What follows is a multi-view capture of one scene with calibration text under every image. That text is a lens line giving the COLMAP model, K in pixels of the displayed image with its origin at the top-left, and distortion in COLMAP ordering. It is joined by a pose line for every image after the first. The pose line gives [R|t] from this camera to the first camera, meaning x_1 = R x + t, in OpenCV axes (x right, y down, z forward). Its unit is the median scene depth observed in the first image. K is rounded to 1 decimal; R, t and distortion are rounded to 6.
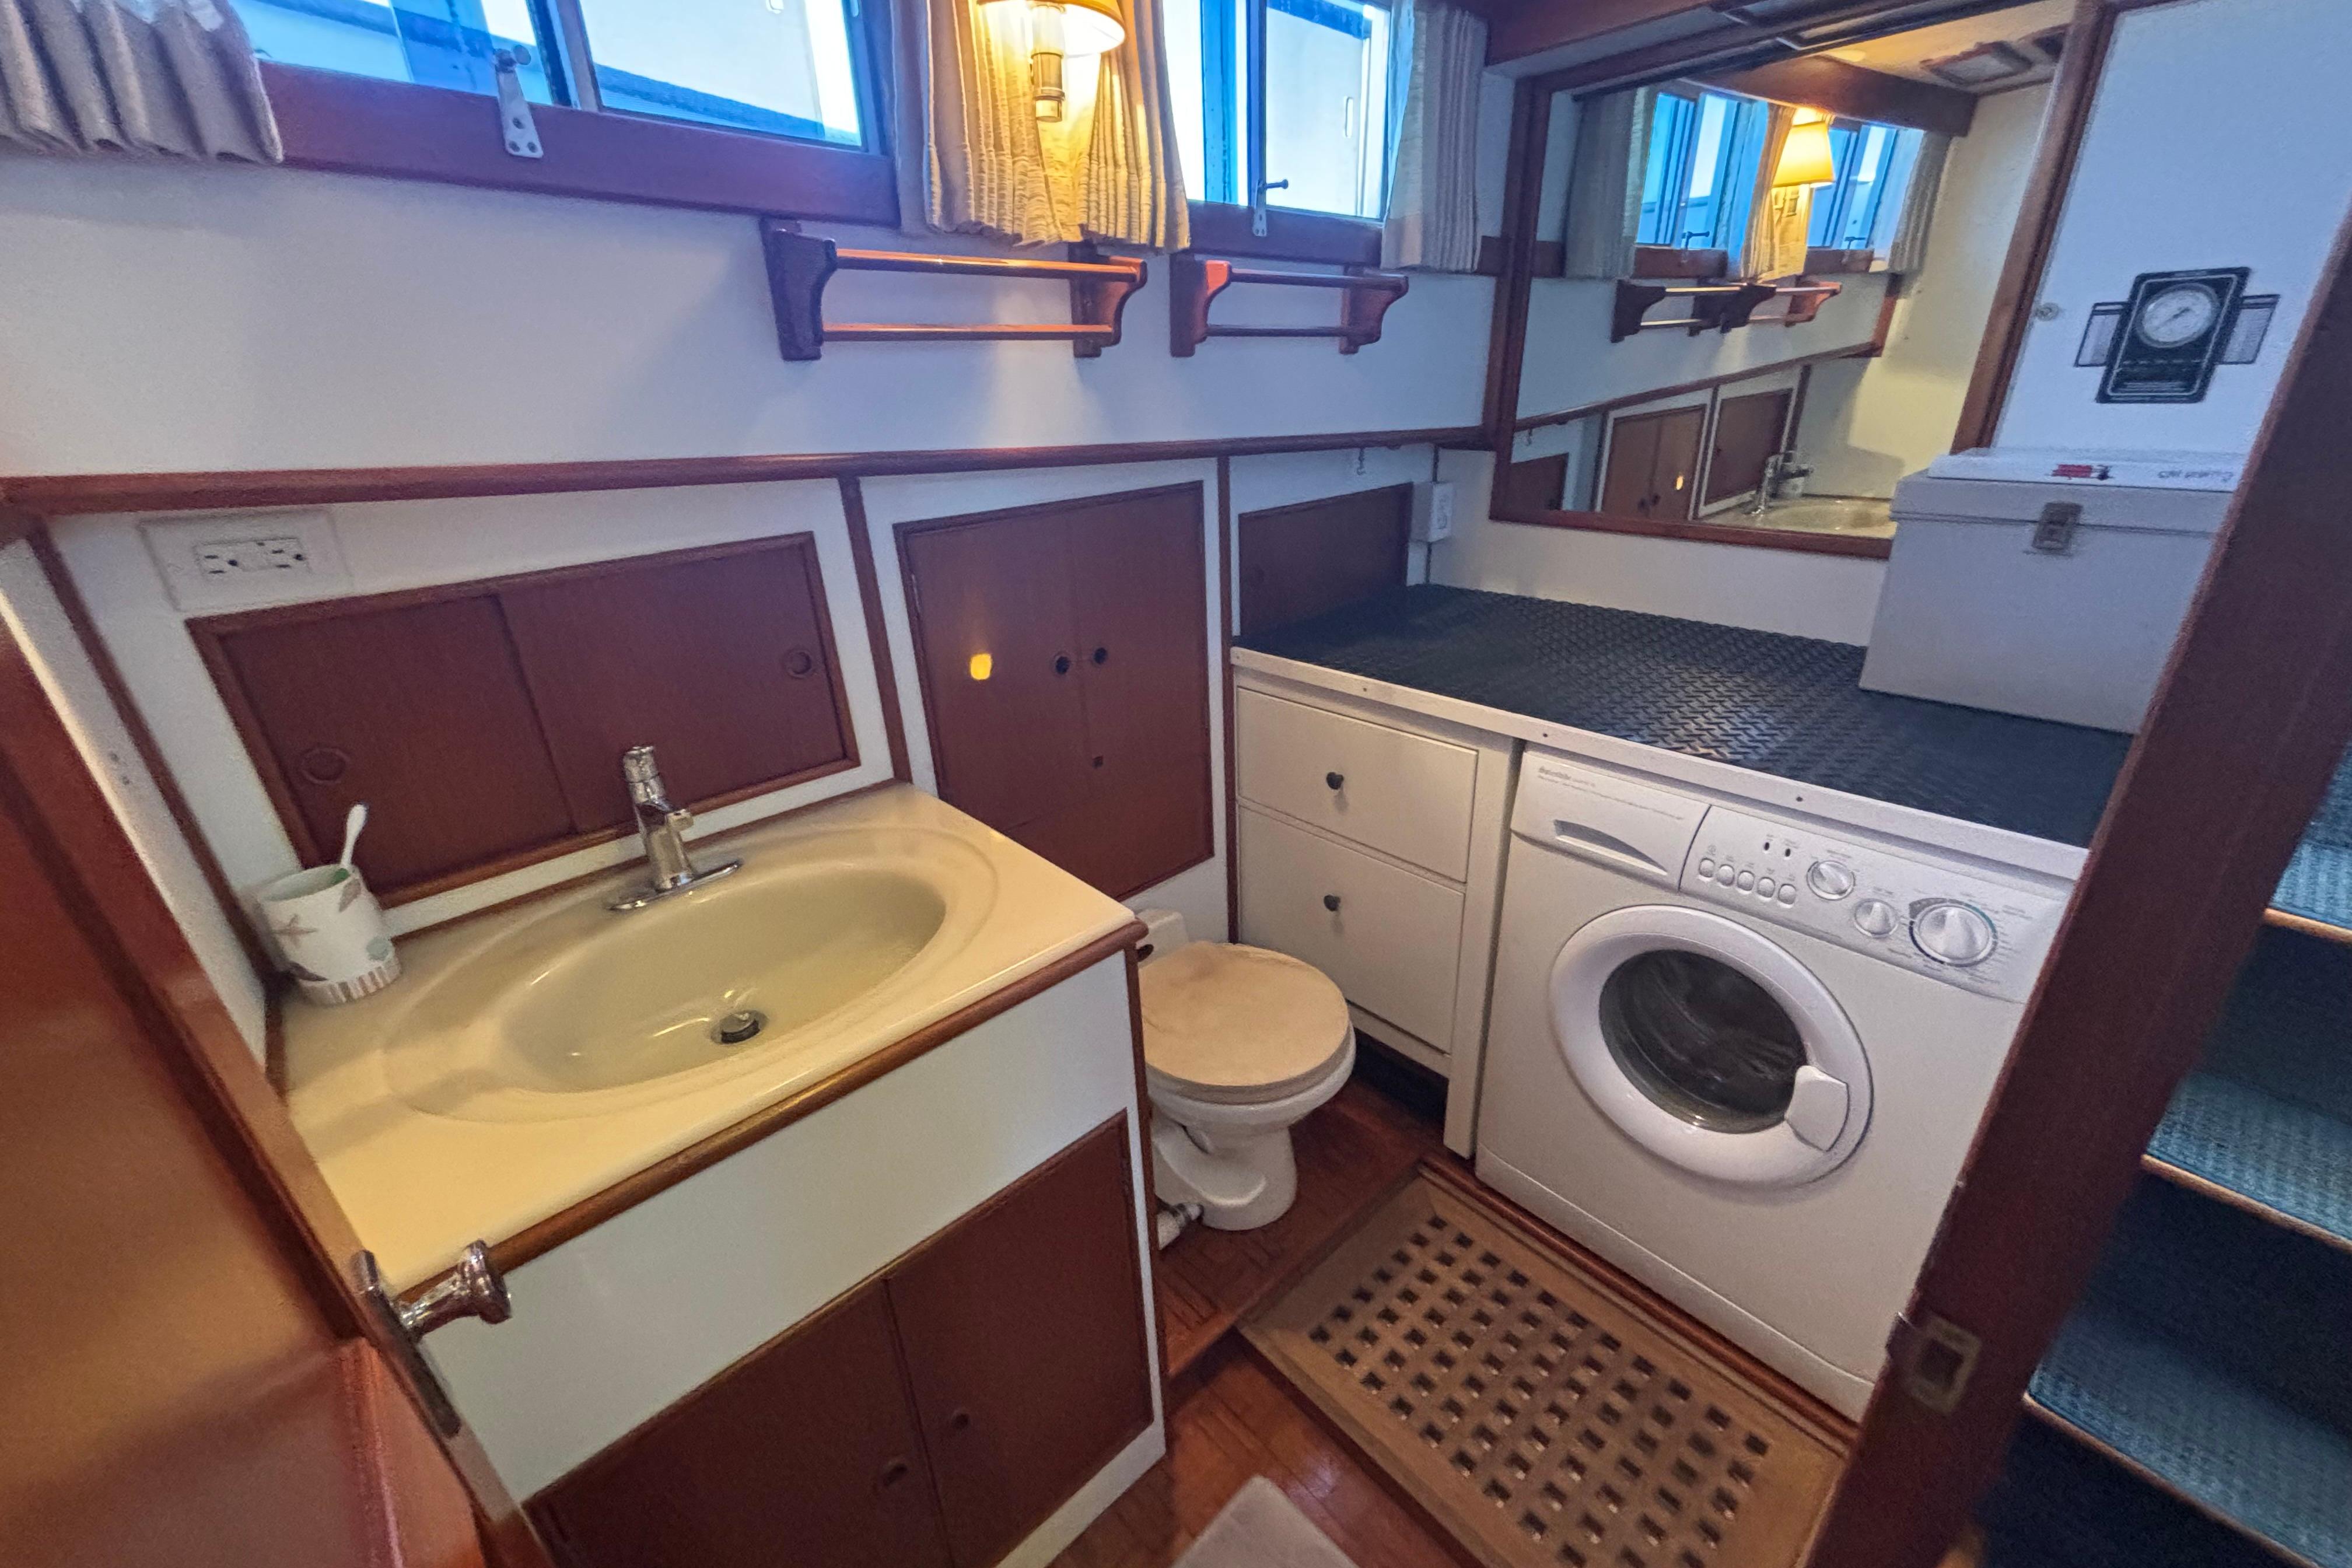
lens RADIAL K [[944.5, 0, 1177.8], [0, 944.5, 794.1], [0, 0, 1]] dist [-0.000715, -0.001025]
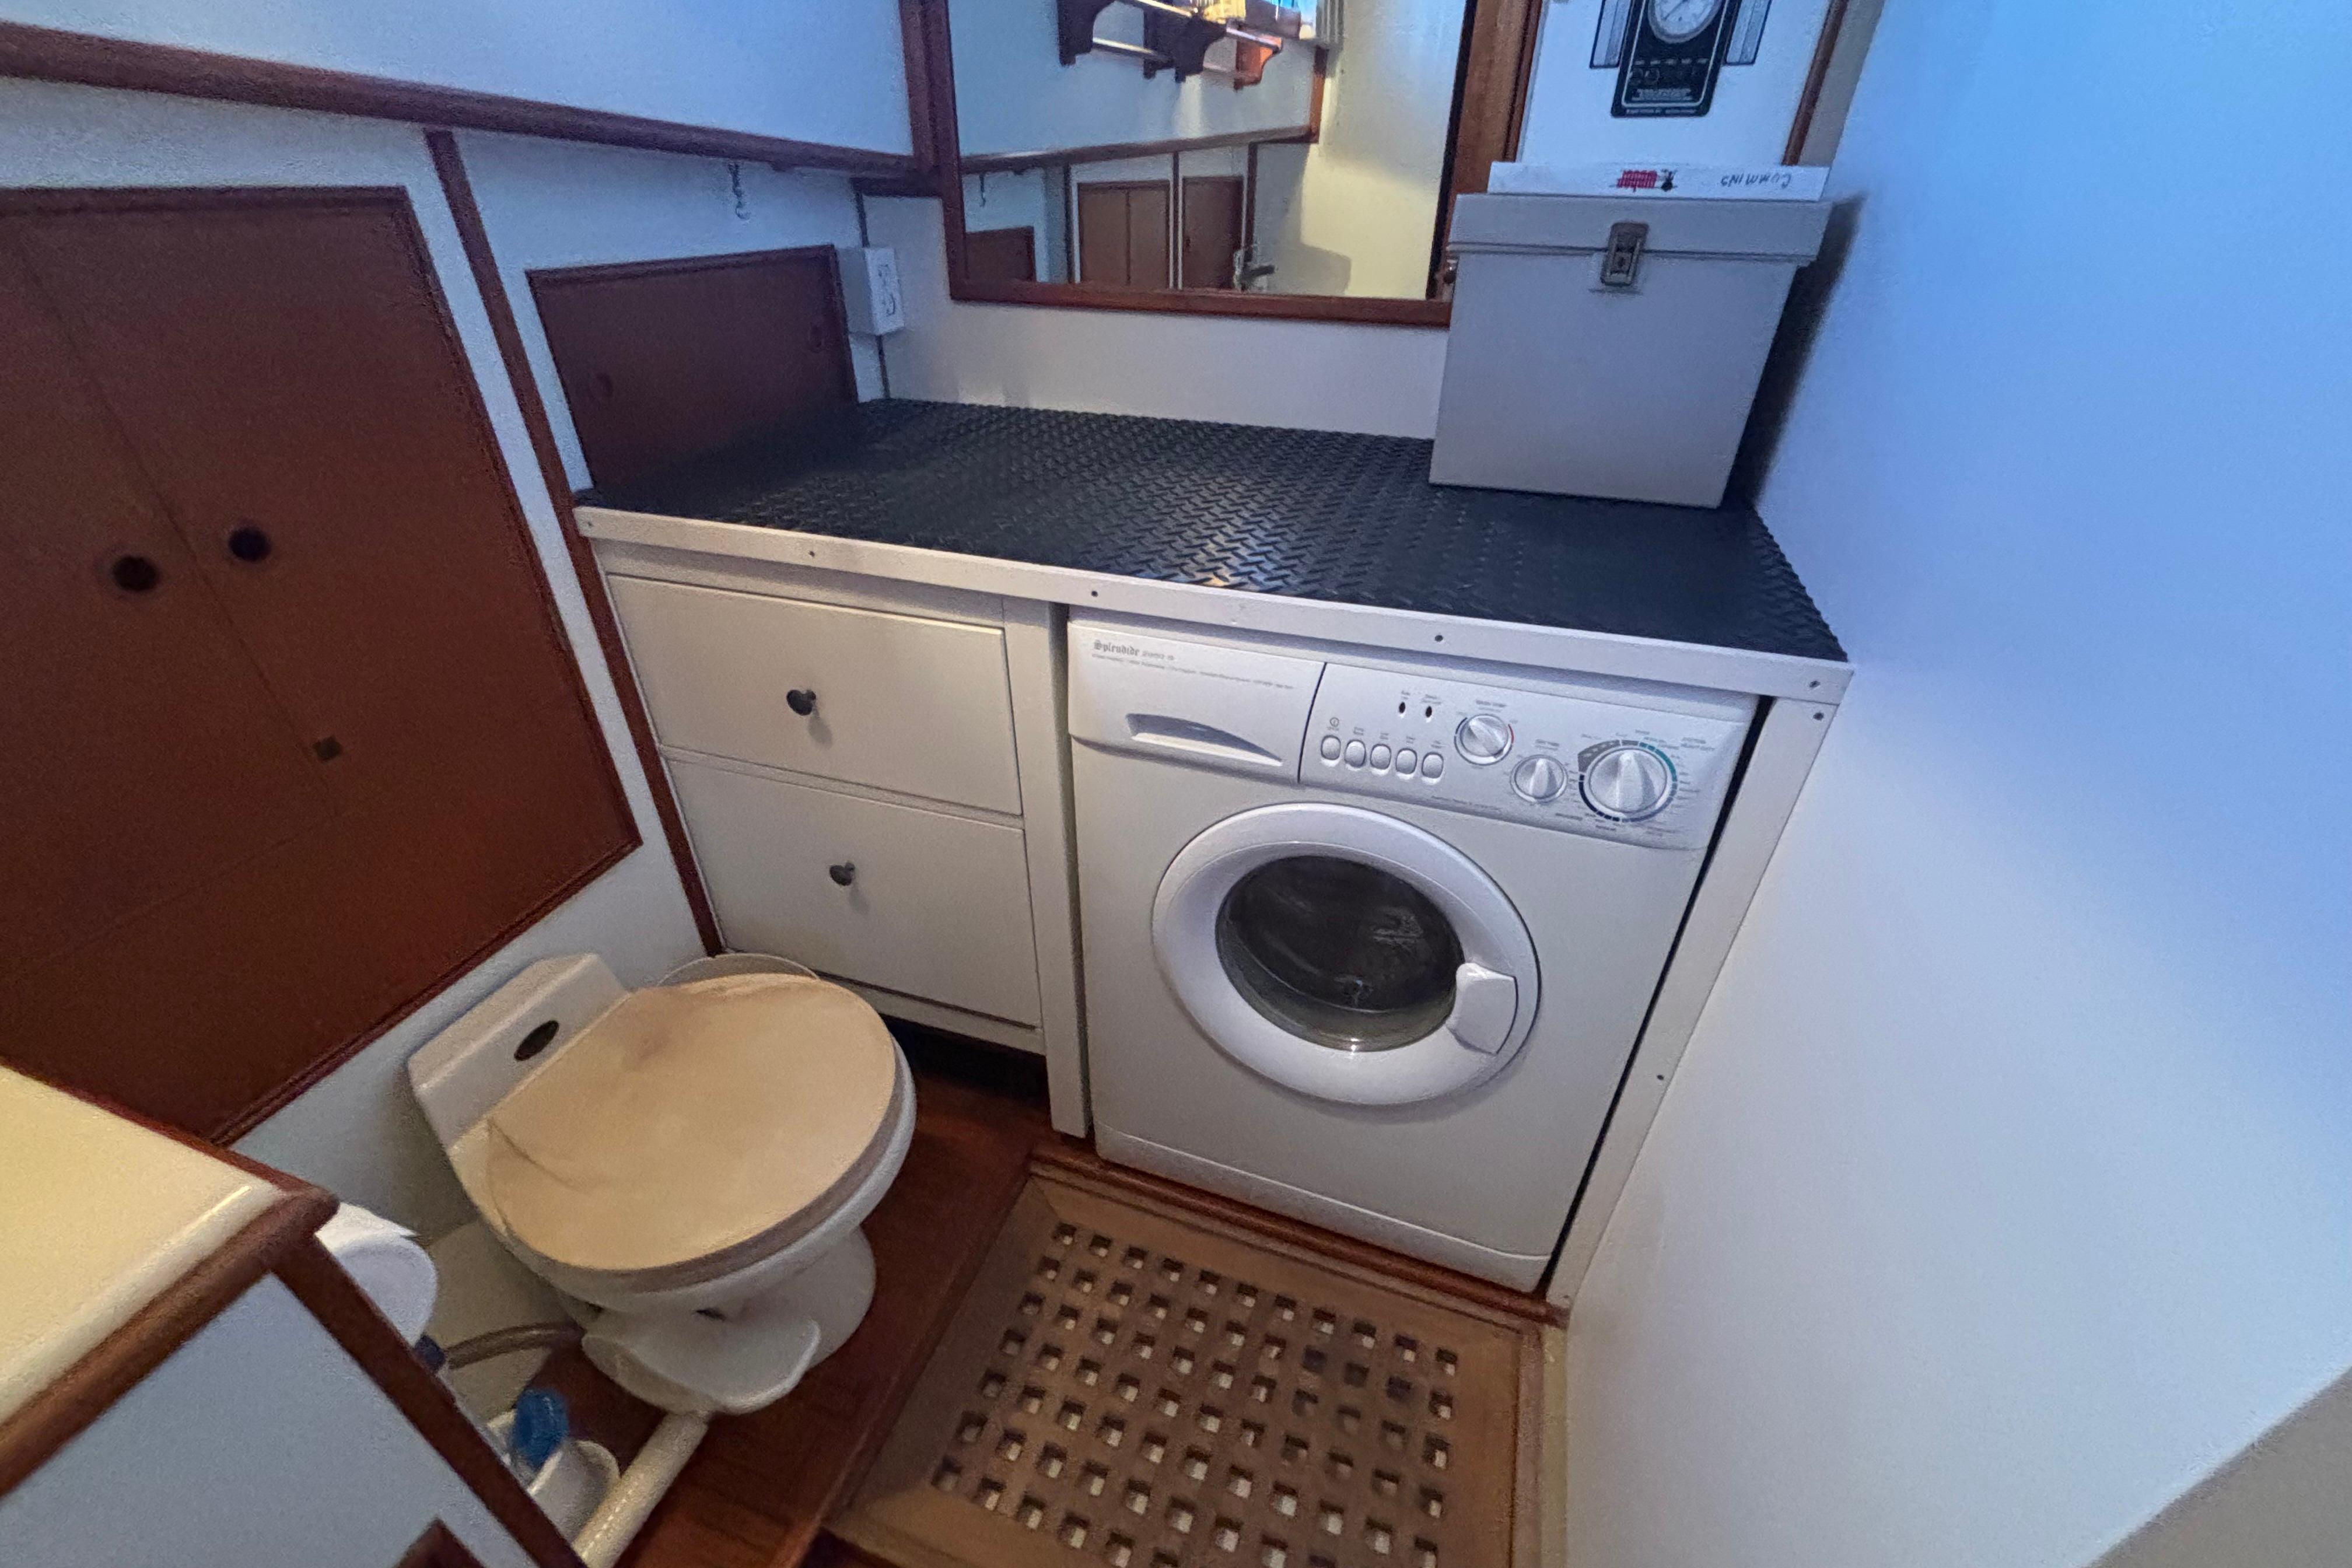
lens RADIAL K [[944.5, 0, 1168.6], [0, 944.5, 792.7], [0, 0, 1]] dist [-0.000715, -0.001025]
pose [[0.873465, -0.222325, 0.433164, 0.094482], [0.160408, 0.971393, 0.175116, -0.027351], [-0.459705, -0.083474, 0.884140, 0.308908]]
